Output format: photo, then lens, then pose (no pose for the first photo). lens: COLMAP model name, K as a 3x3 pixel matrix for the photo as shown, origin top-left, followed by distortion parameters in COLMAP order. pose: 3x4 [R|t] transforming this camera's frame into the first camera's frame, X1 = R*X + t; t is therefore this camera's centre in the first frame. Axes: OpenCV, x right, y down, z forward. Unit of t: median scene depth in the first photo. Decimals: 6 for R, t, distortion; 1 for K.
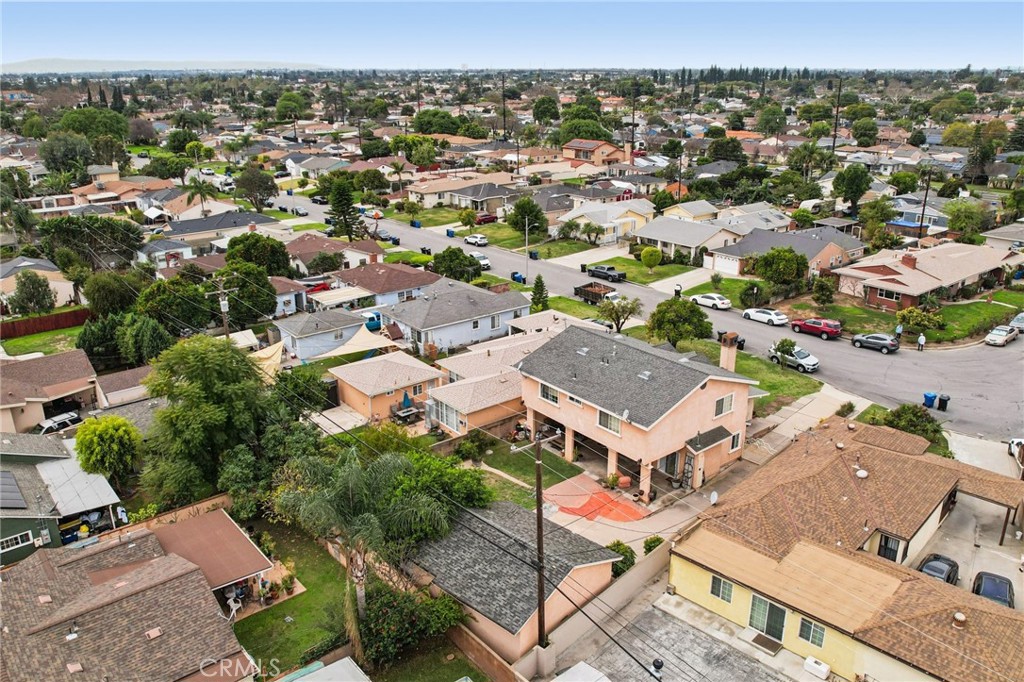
lens RADIAL K [[782.6, 0, 515.3], [0, 782.6, 344.2], [0, 0, 1]] dist [-0.055091, 0.030131]
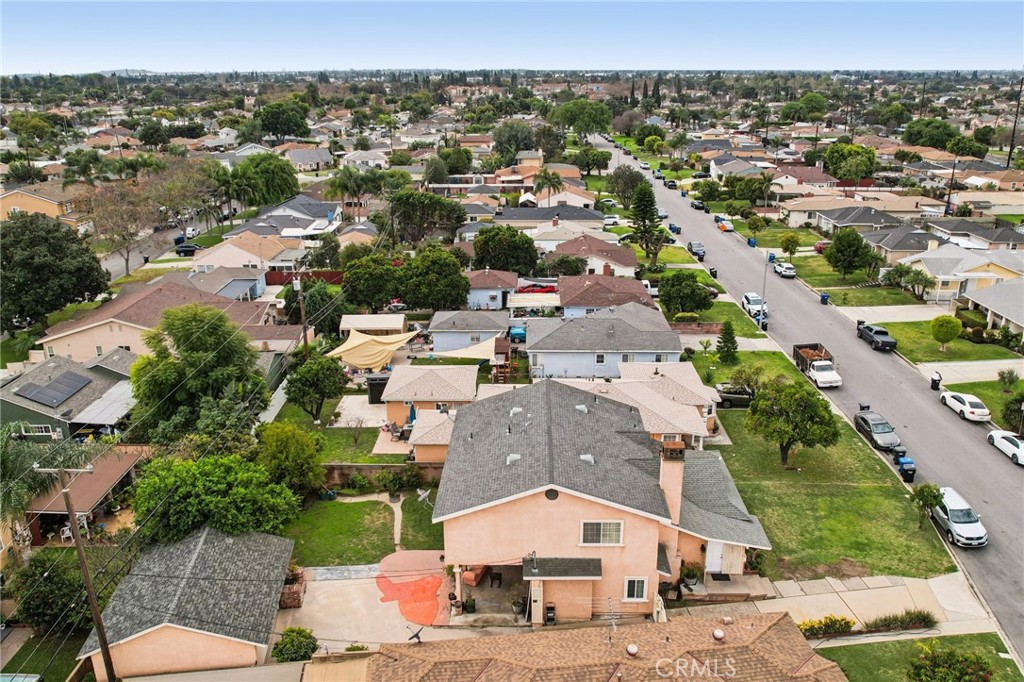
lens RADIAL K [[782.6, 0, 517.4], [0, 782.6, 343.5], [0, 0, 1]] dist [-0.055091, 0.030131]
pose [[0.766301, 0.213925, -0.605821, 0.336277], [-0.213392, 0.974155, 0.074070, -0.071961], [0.606009, 0.072517, 0.792146, 0.201503]]
